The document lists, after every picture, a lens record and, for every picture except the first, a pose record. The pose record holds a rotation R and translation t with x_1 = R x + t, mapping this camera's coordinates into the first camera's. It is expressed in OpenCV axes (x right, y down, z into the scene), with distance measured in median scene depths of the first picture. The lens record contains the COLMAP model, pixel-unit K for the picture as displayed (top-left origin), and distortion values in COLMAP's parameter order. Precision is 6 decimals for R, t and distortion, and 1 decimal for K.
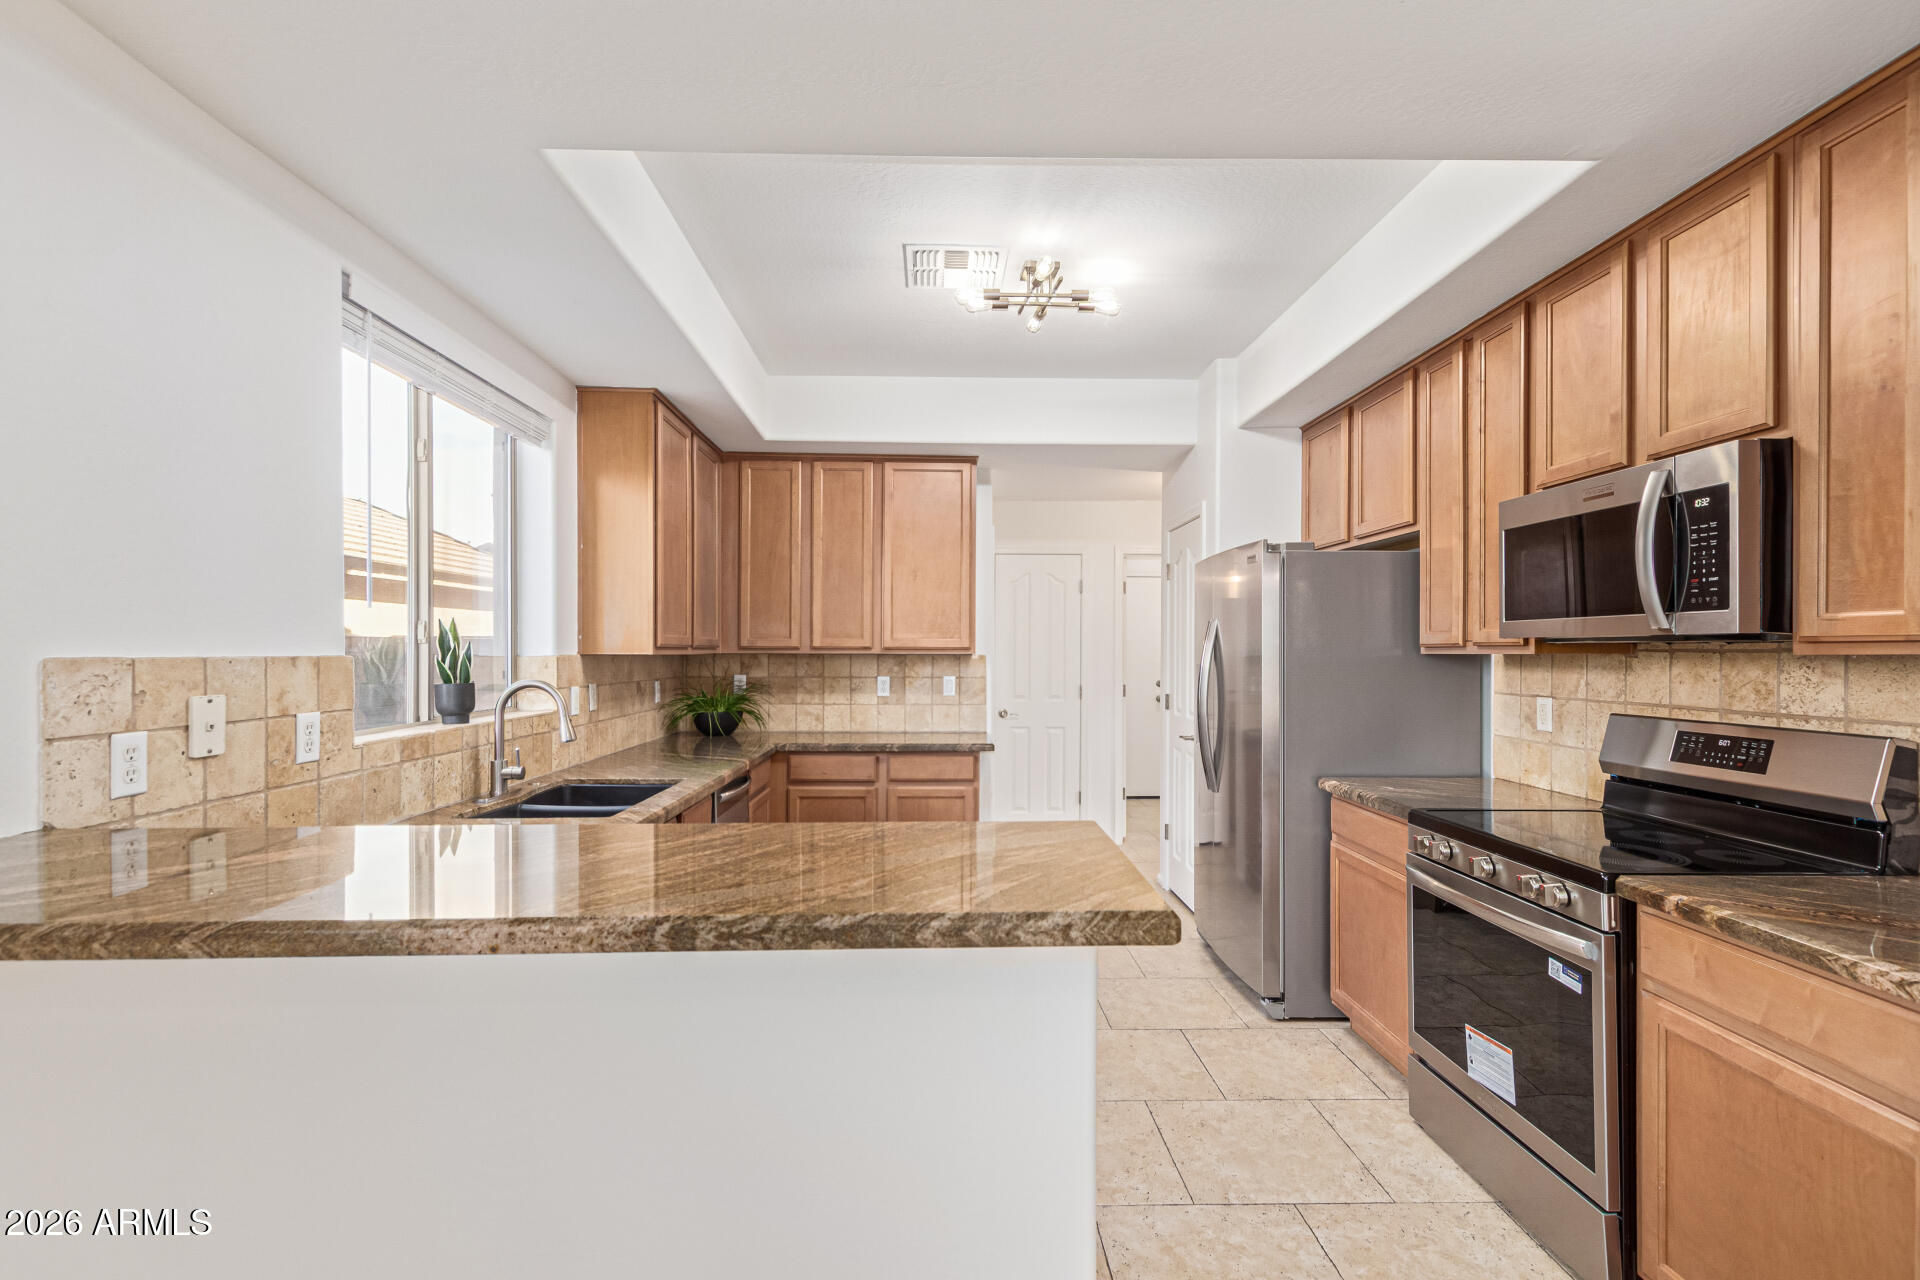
lens RADIAL K [[890.2, 0, 957.9], [0, 890.2, 649.0], [0, 0, 1]] dist [0.010872, -0.000689]
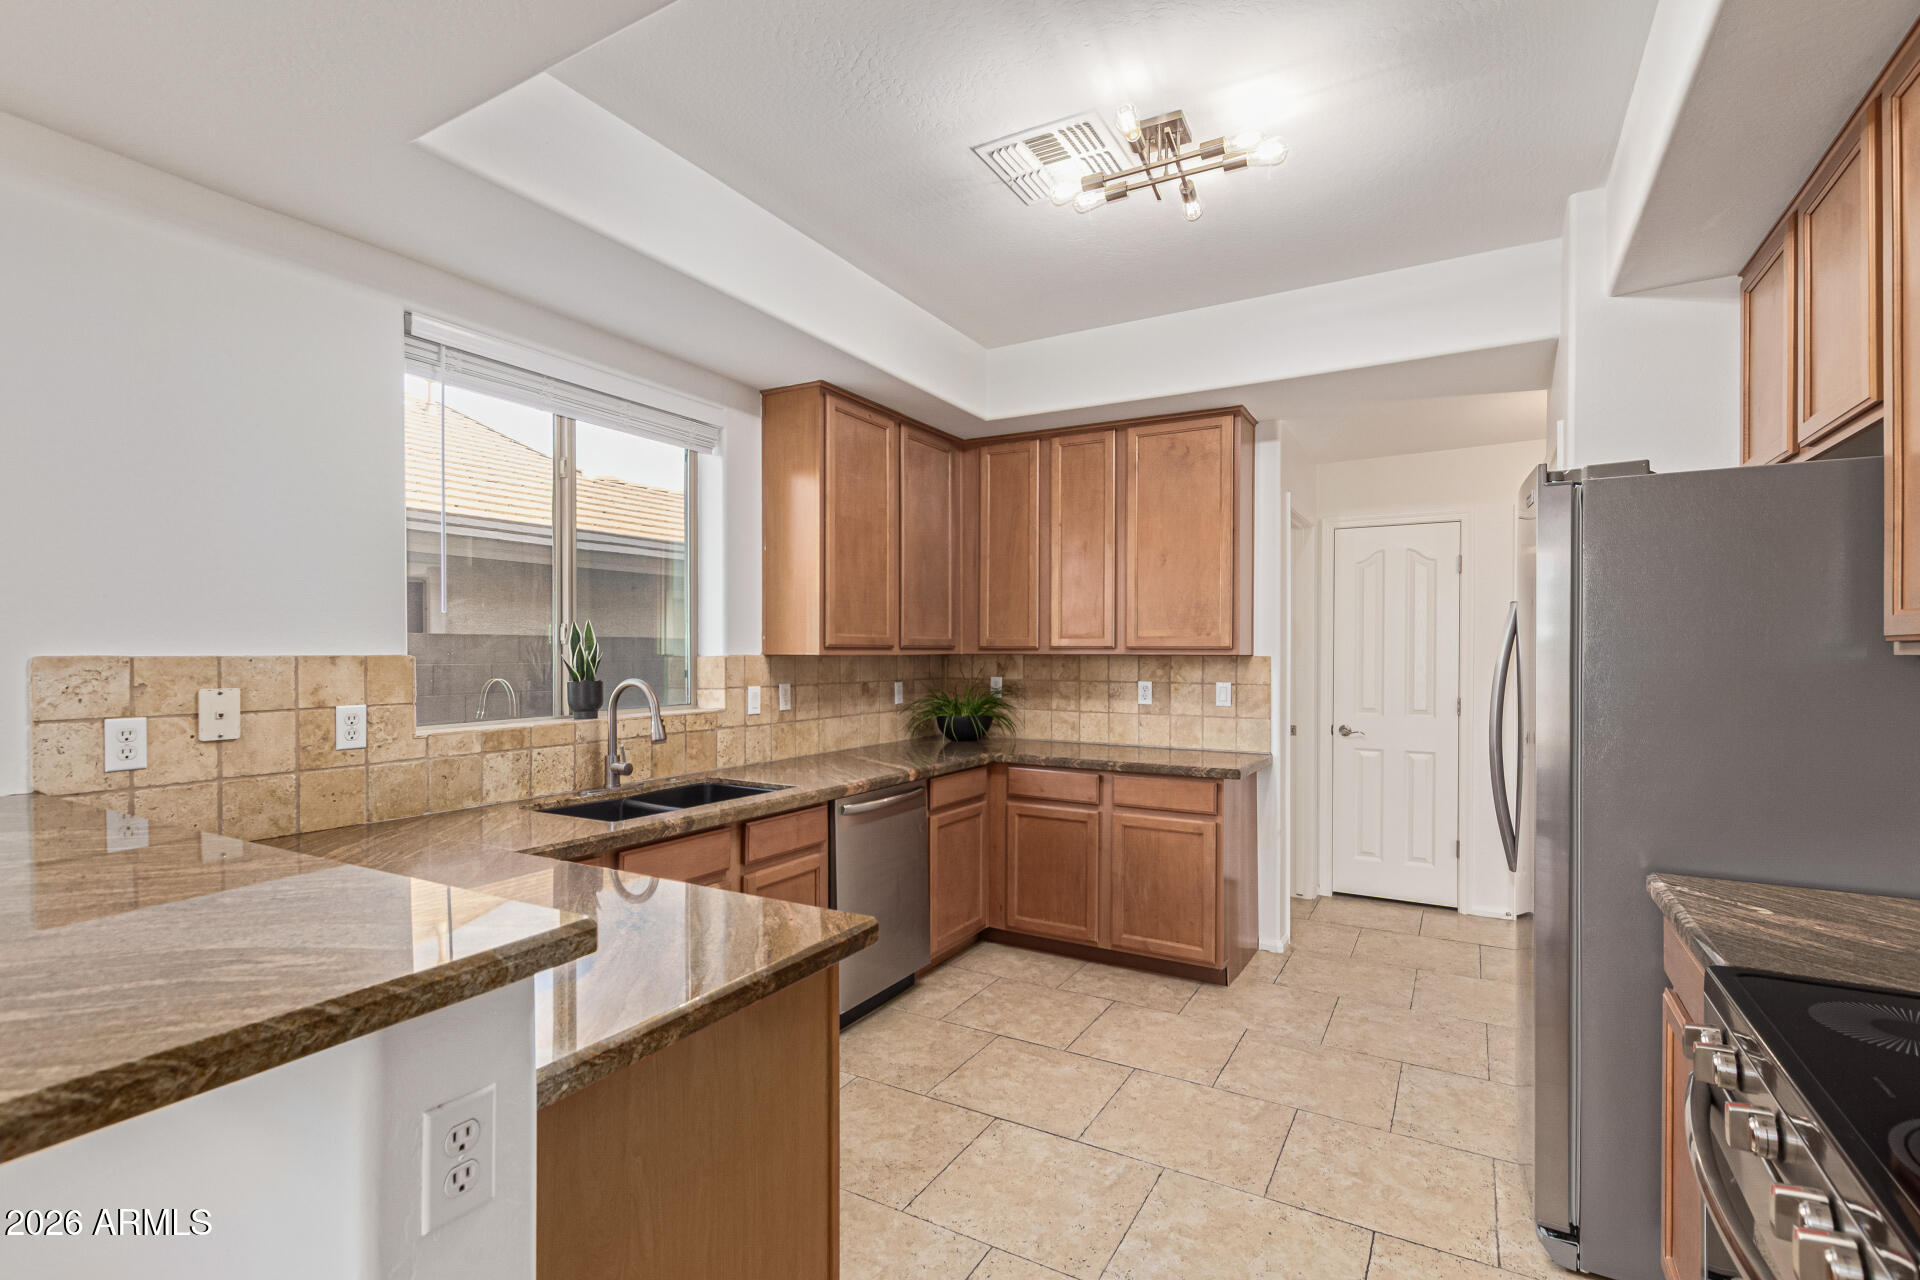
lens RADIAL K [[890.2, 0, 950.1], [0, 890.2, 657.3], [0, 0, 1]] dist [0.010872, -0.000689]
pose [[0.848196, 0.002945, -0.529675, 0.375432], [0.001480, 0.999967, 0.007930, 0.001662], [0.529681, -0.007511, 0.848164, 0.318437]]
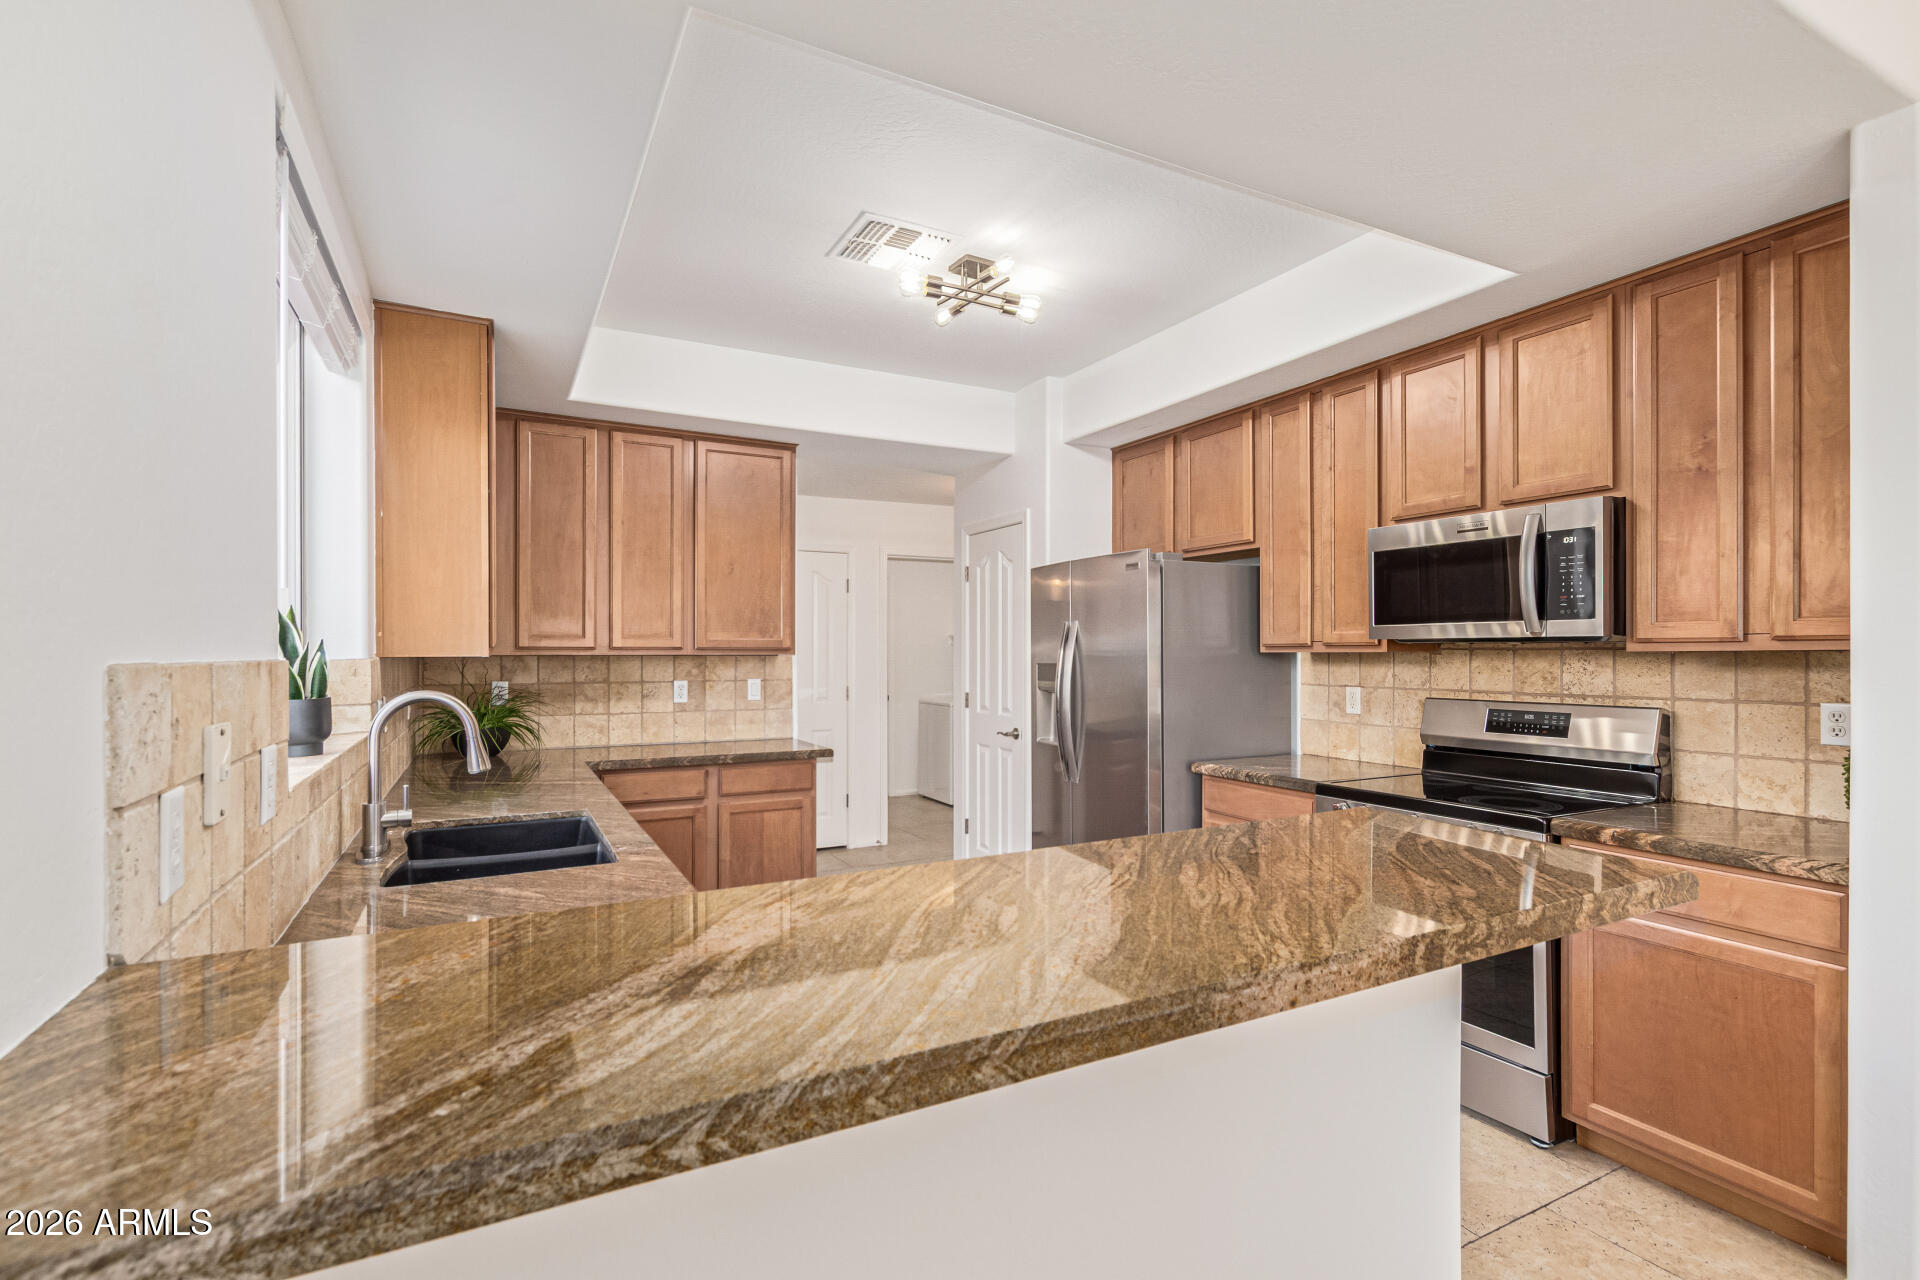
lens RADIAL K [[890.2, 0, 963.9], [0, 890.2, 651.2], [0, 0, 1]] dist [0.010872, -0.000689]
pose [[0.895231, -0.002954, 0.445593, -0.406439], [0.002174, 0.999995, 0.002263, 0.000349], [-0.445597, -0.001057, 0.895233, 0.133020]]
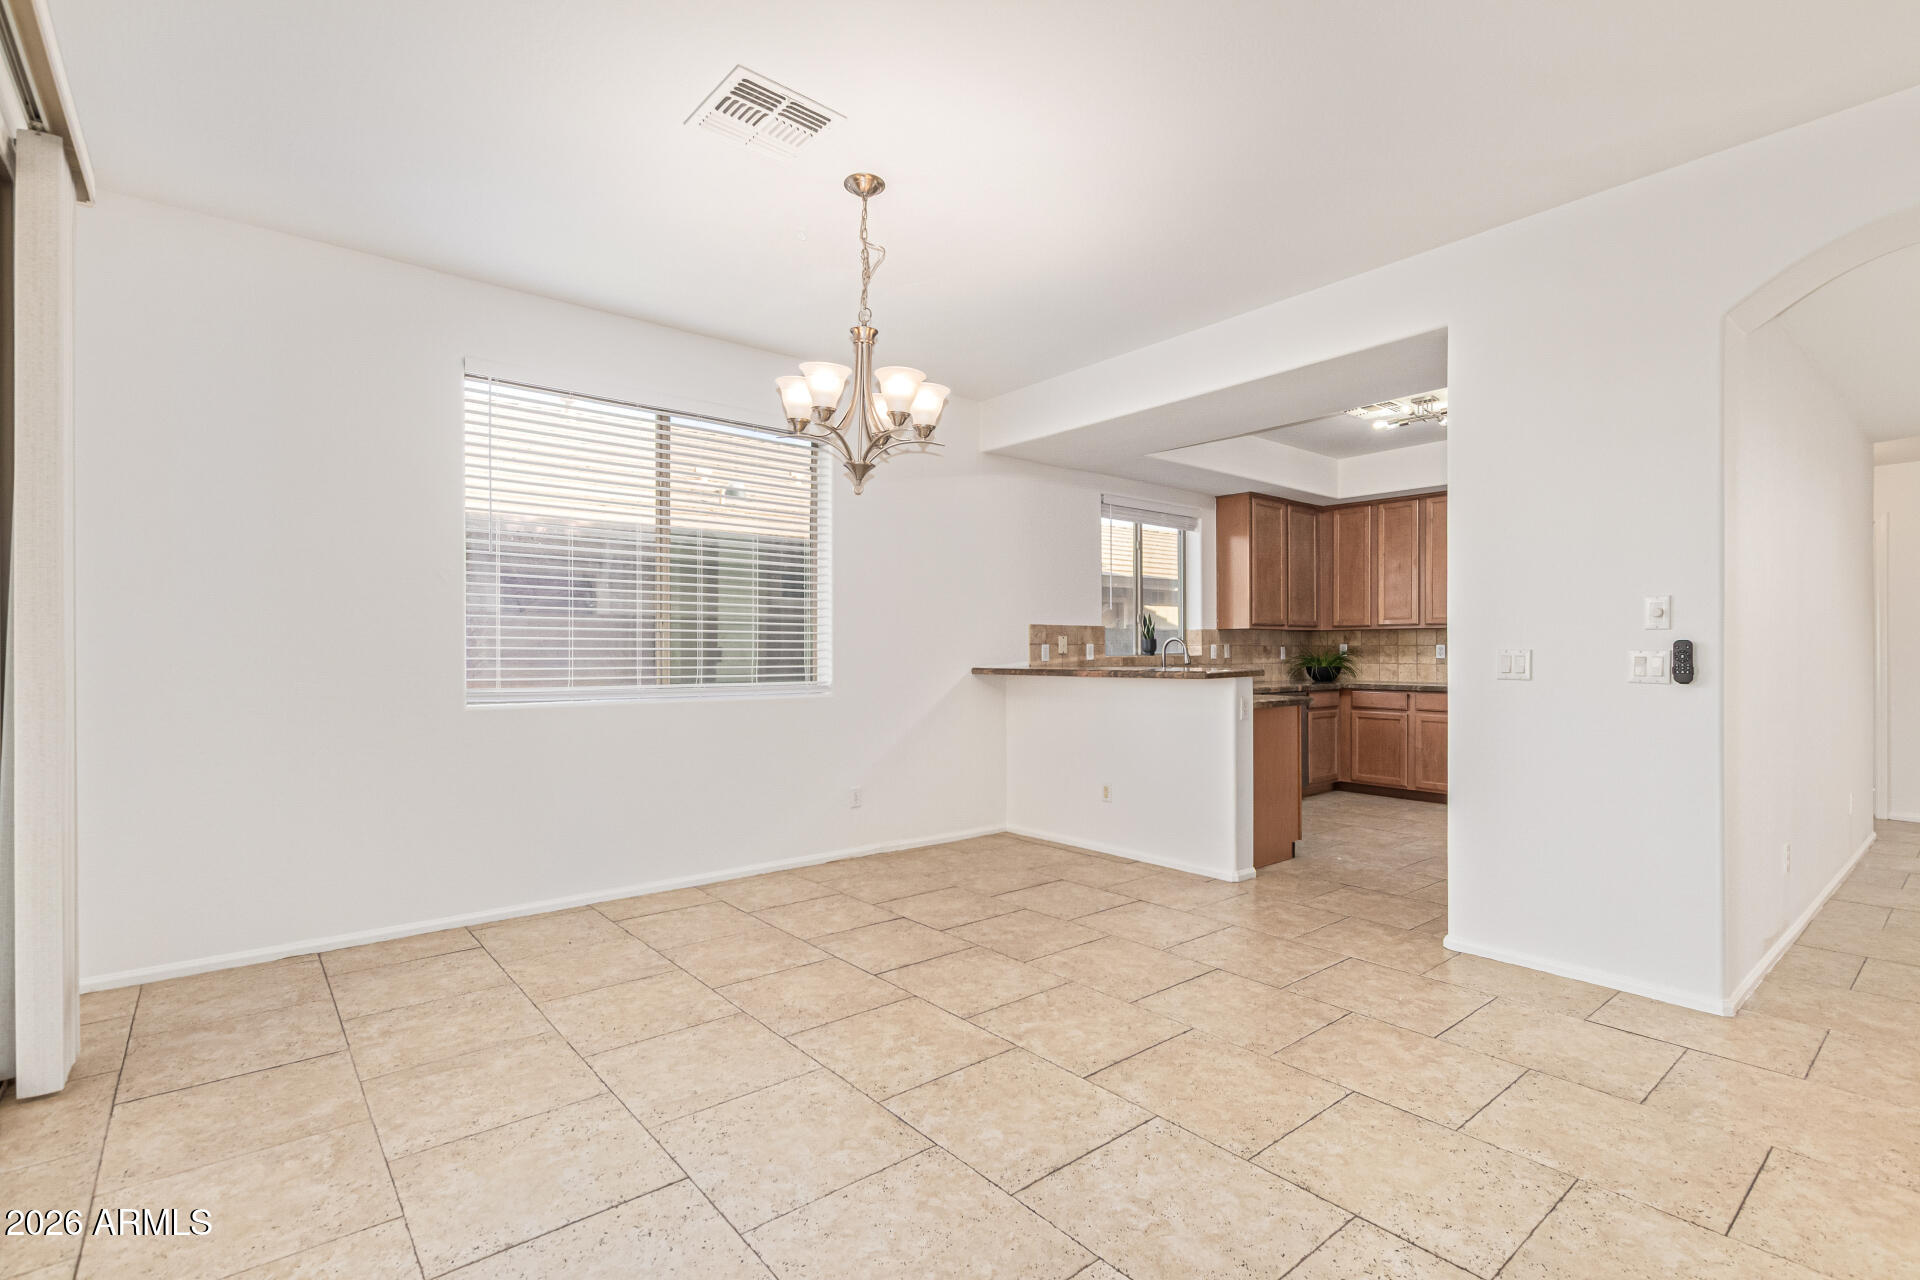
lens RADIAL K [[890.2, 0, 955.9], [0, 890.2, 647.4], [0, 0, 1]] dist [0.010872, -0.000689]
pose [[0.621663, -0.005609, -0.783265, 1.003422], [0.005131, 0.999982, -0.003089, 0.064517], [0.783268, -0.002098, 0.621680, -0.915558]]
